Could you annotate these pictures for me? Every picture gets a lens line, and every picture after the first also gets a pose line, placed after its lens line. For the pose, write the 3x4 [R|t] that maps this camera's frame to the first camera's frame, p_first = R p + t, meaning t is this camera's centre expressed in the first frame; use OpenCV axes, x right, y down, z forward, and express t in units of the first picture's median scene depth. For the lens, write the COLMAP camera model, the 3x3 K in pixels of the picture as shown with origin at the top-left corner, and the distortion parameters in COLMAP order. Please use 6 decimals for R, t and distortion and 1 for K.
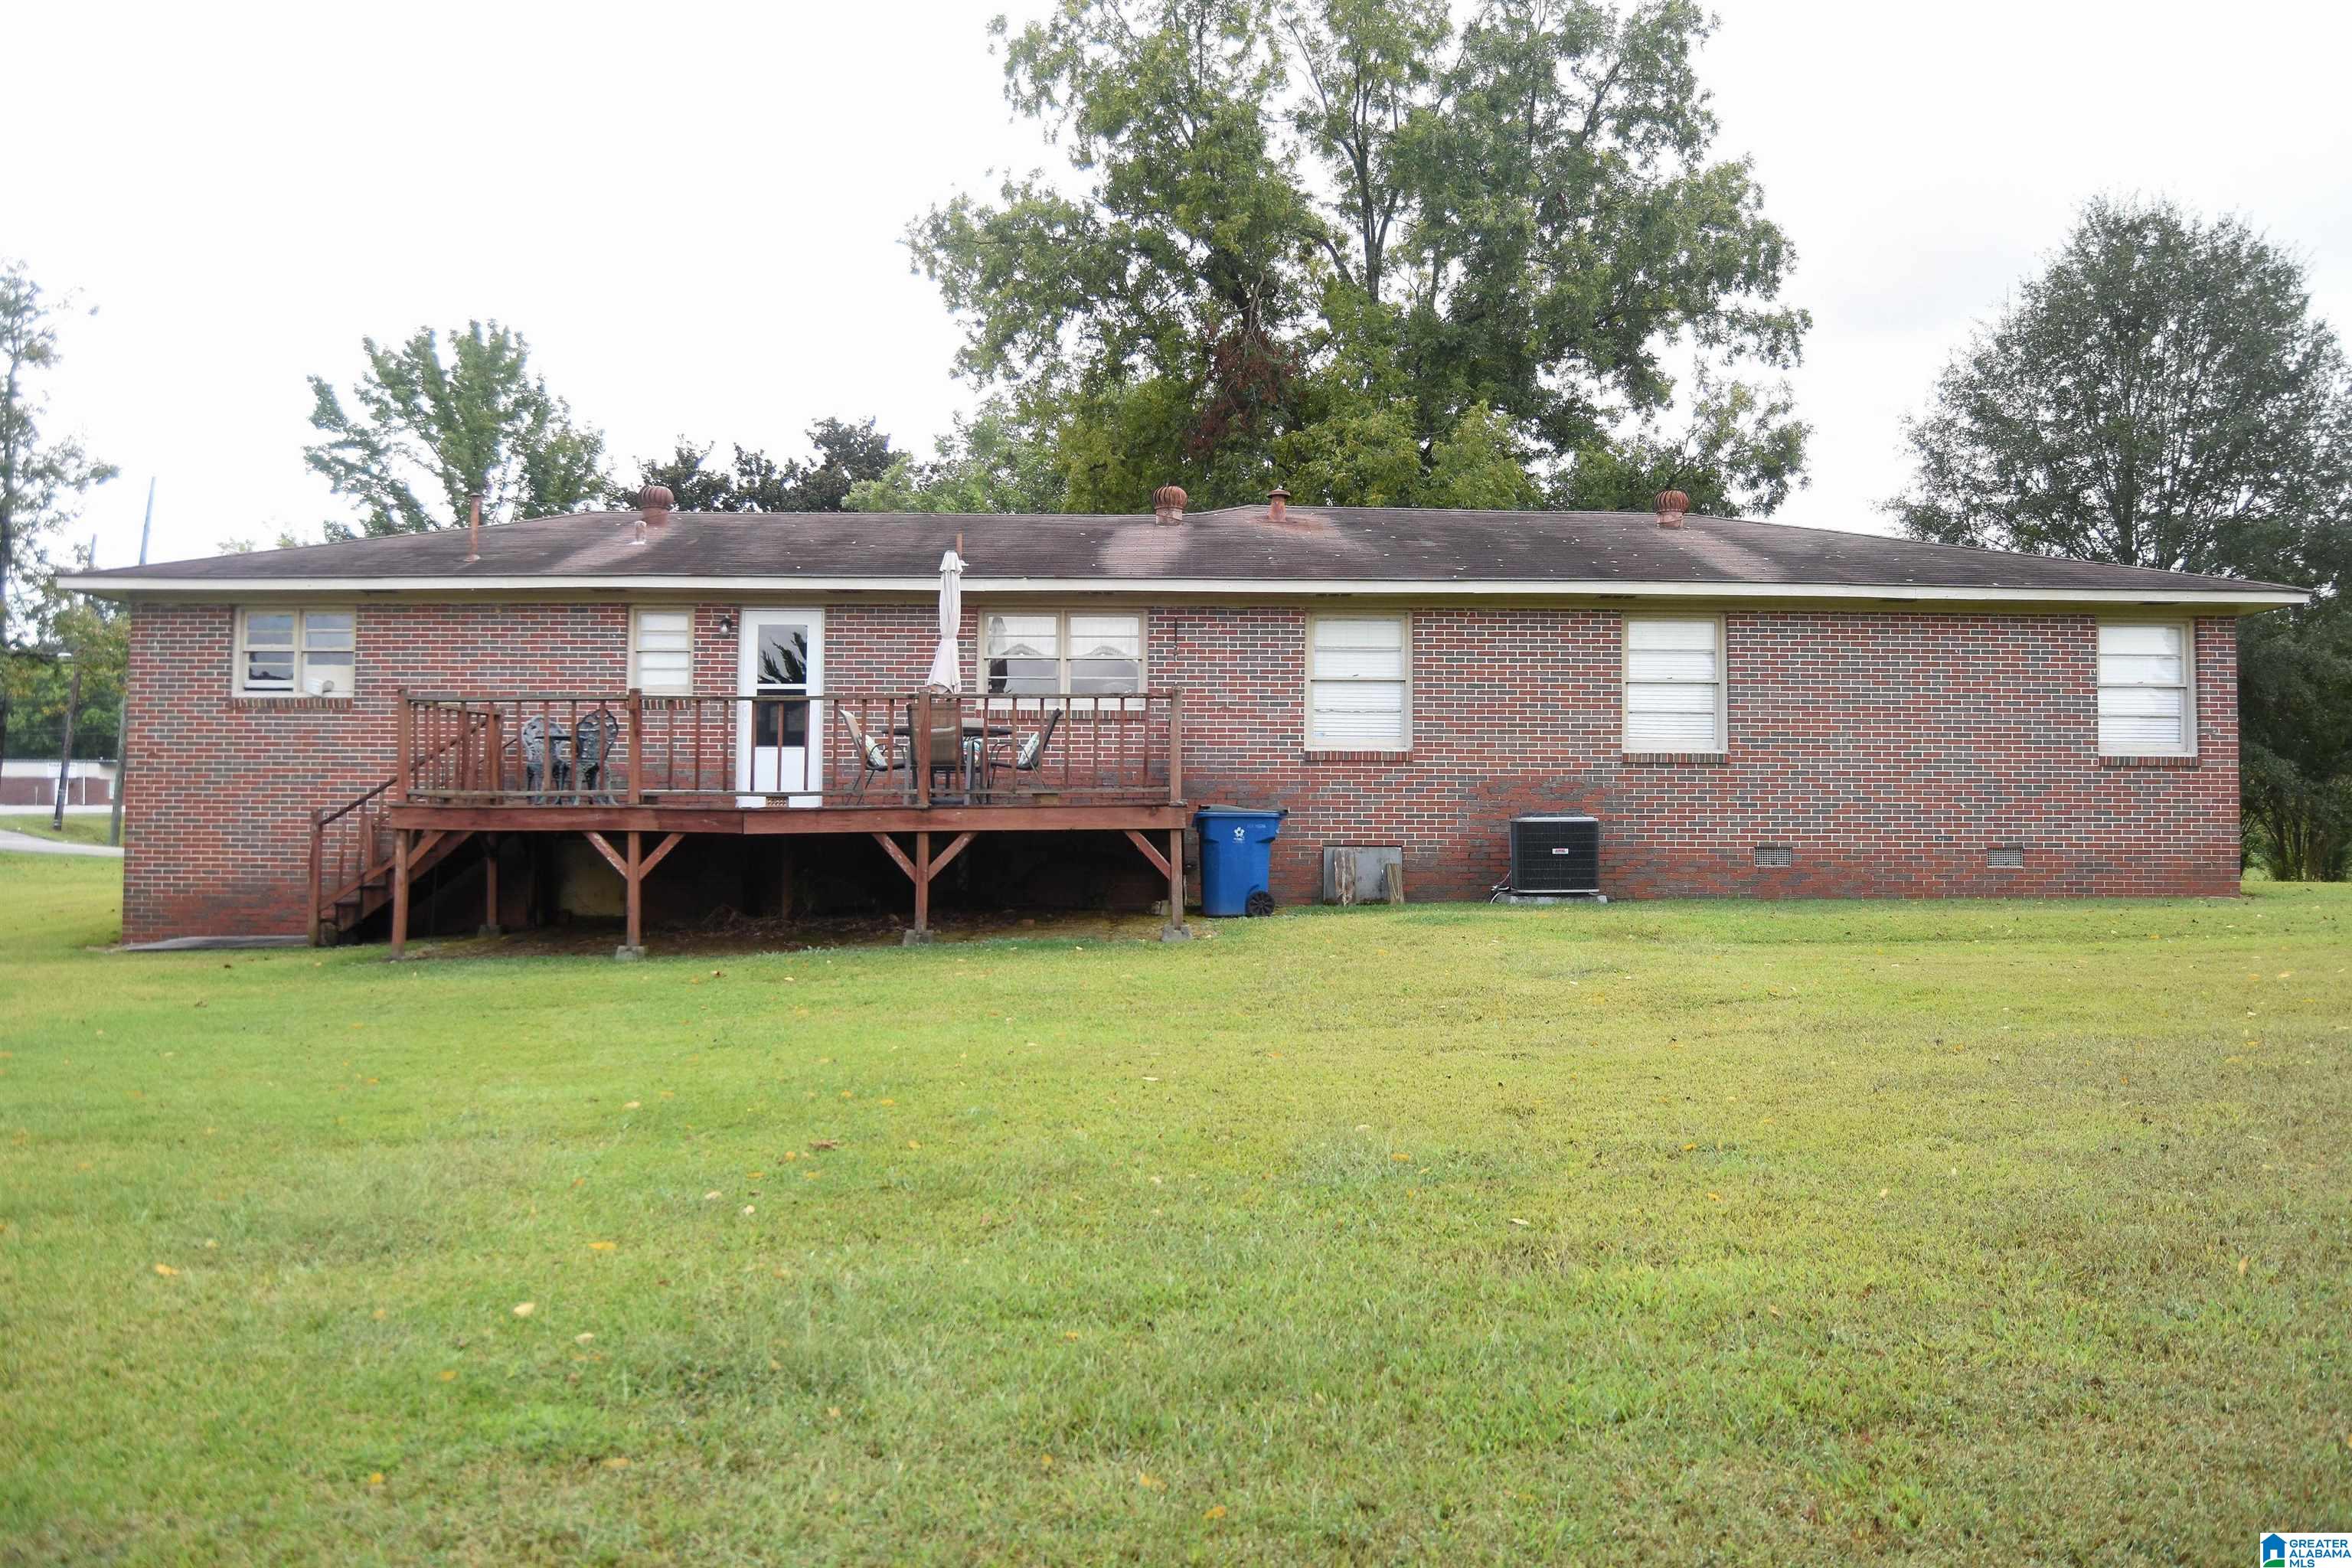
lens RADIAL K [[1843.0, 0, 1199.9], [0, 1843.0, 783.7], [0, 0, 1]] dist [-0.097911, 0.044486]
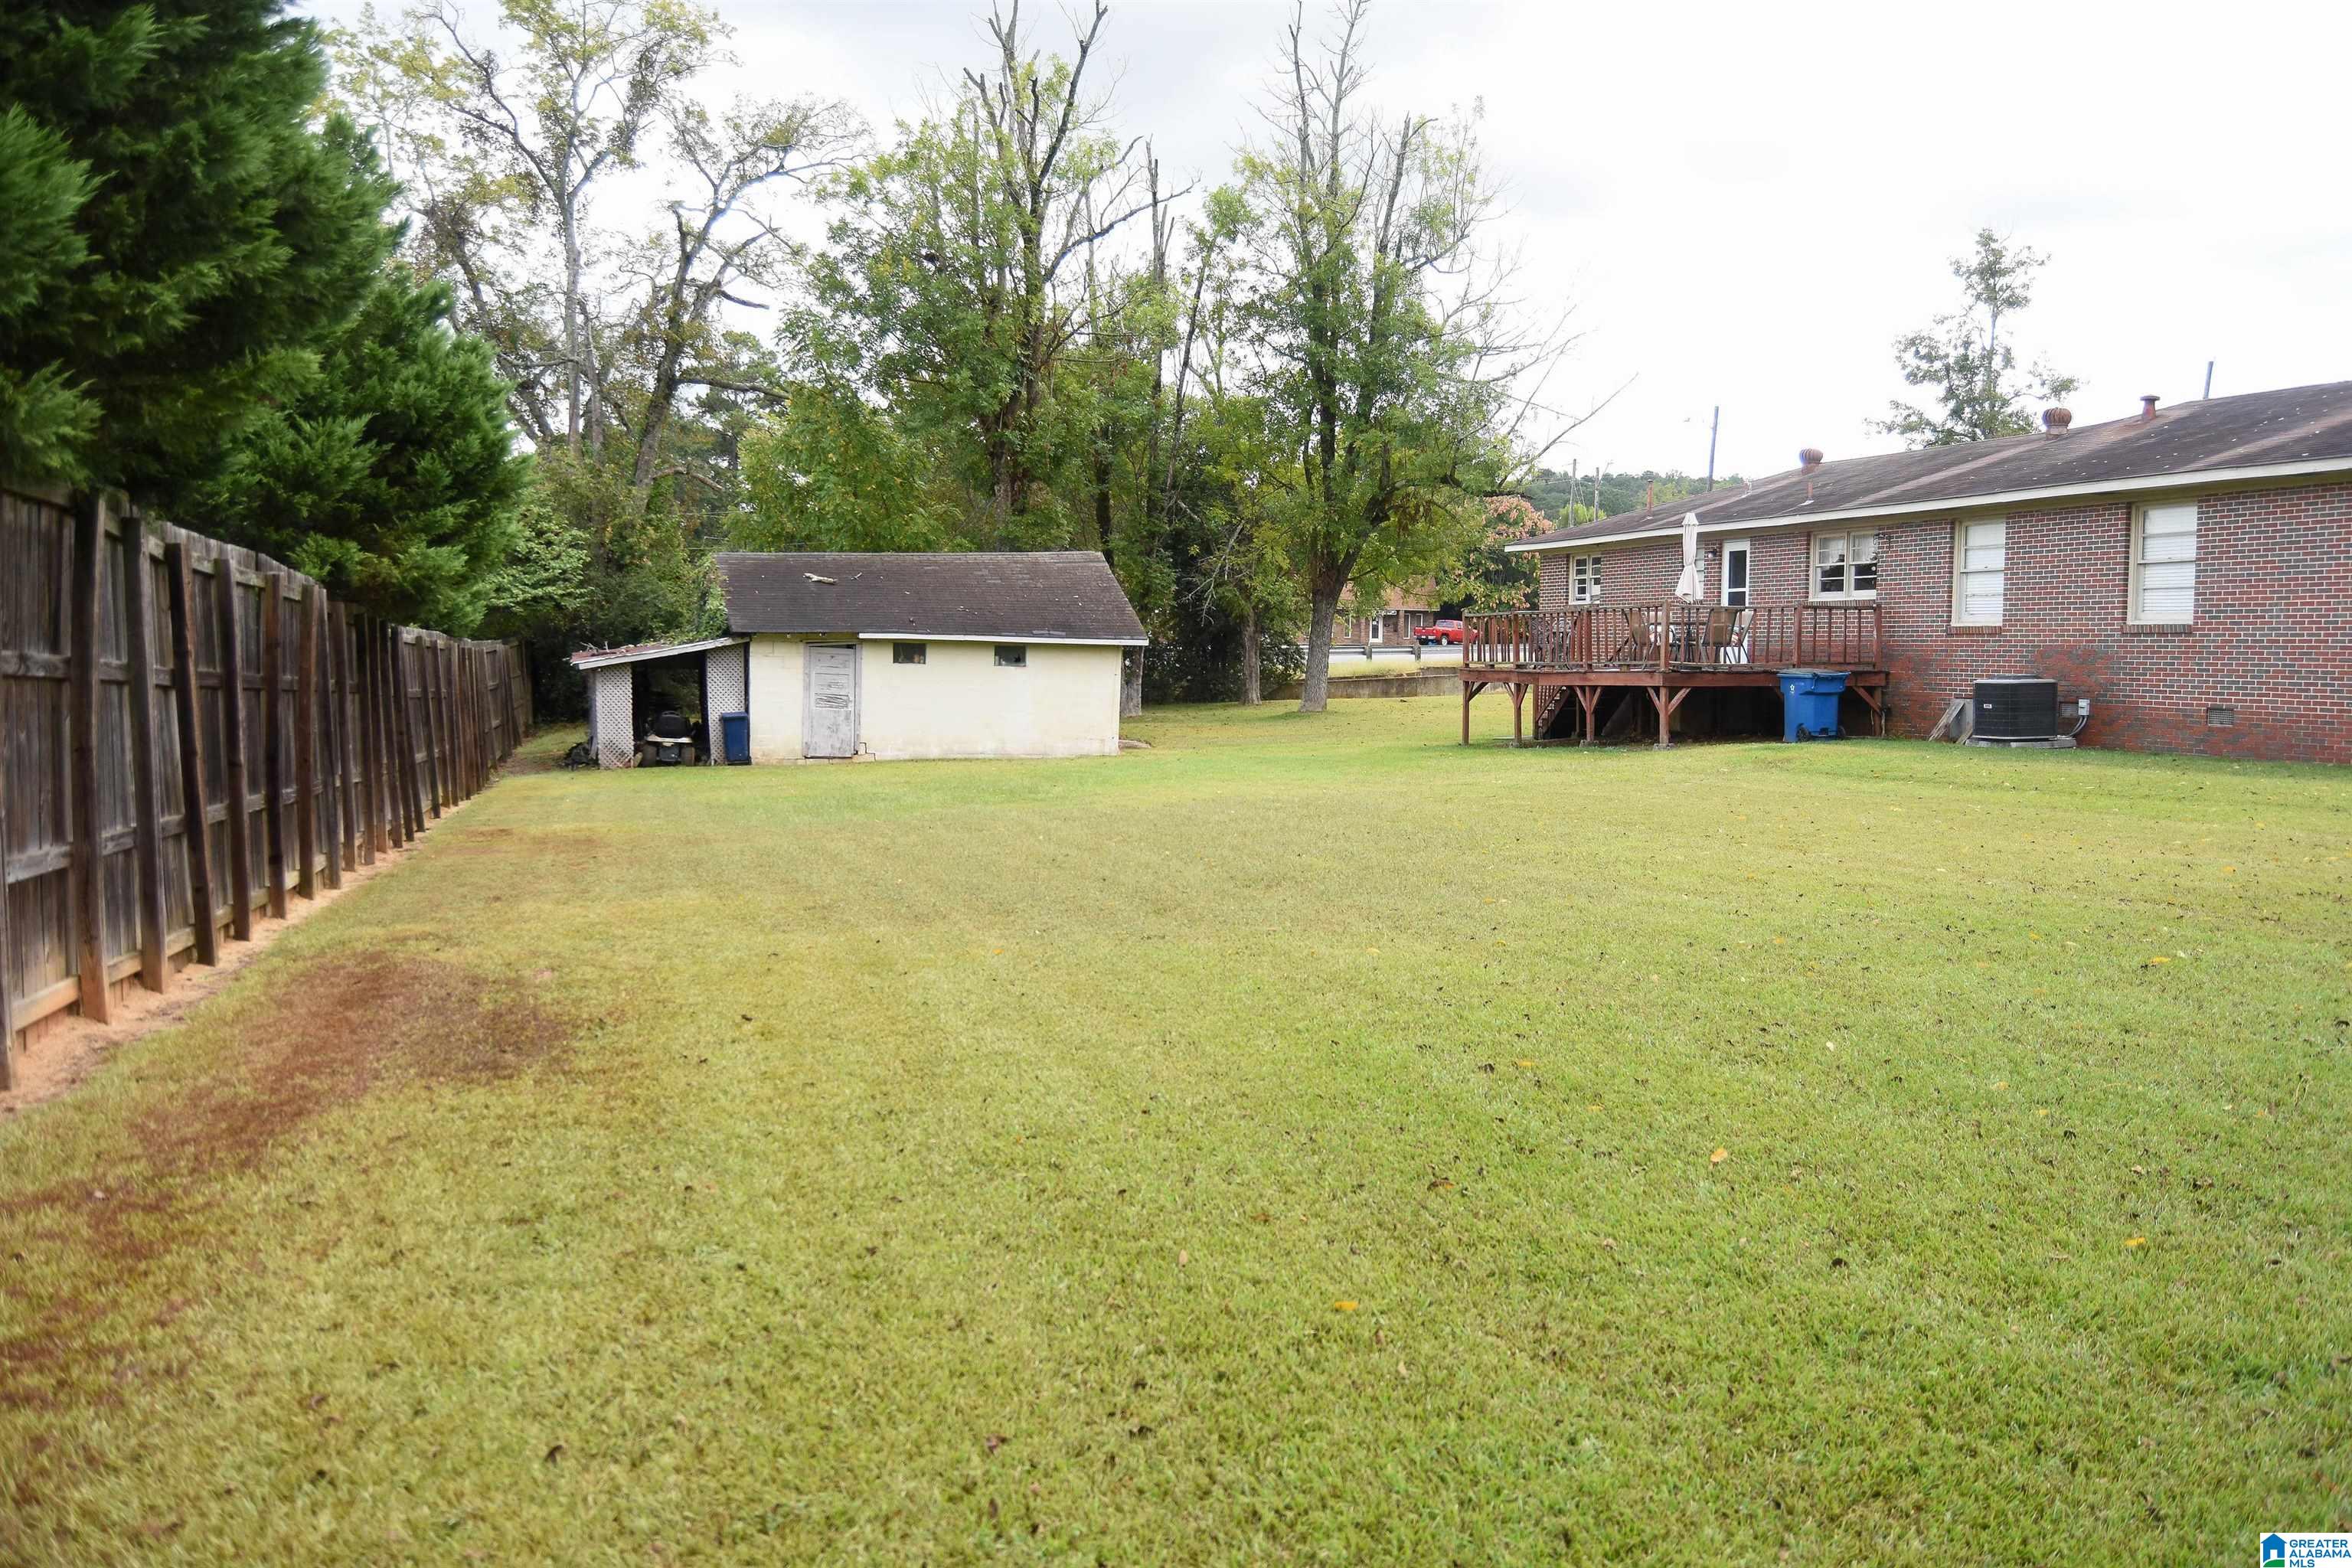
lens RADIAL K [[1905.1, 0, 1175.0], [0, 1905.1, 779.2], [0, 0, 1]] dist [-0.095838, 0.041725]
pose [[0.347125, 0.054841, -0.936214, 1.144508], [0.010122, 0.998011, 0.062214, 0.000301], [0.937764, -0.031072, 0.345879, 0.016751]]
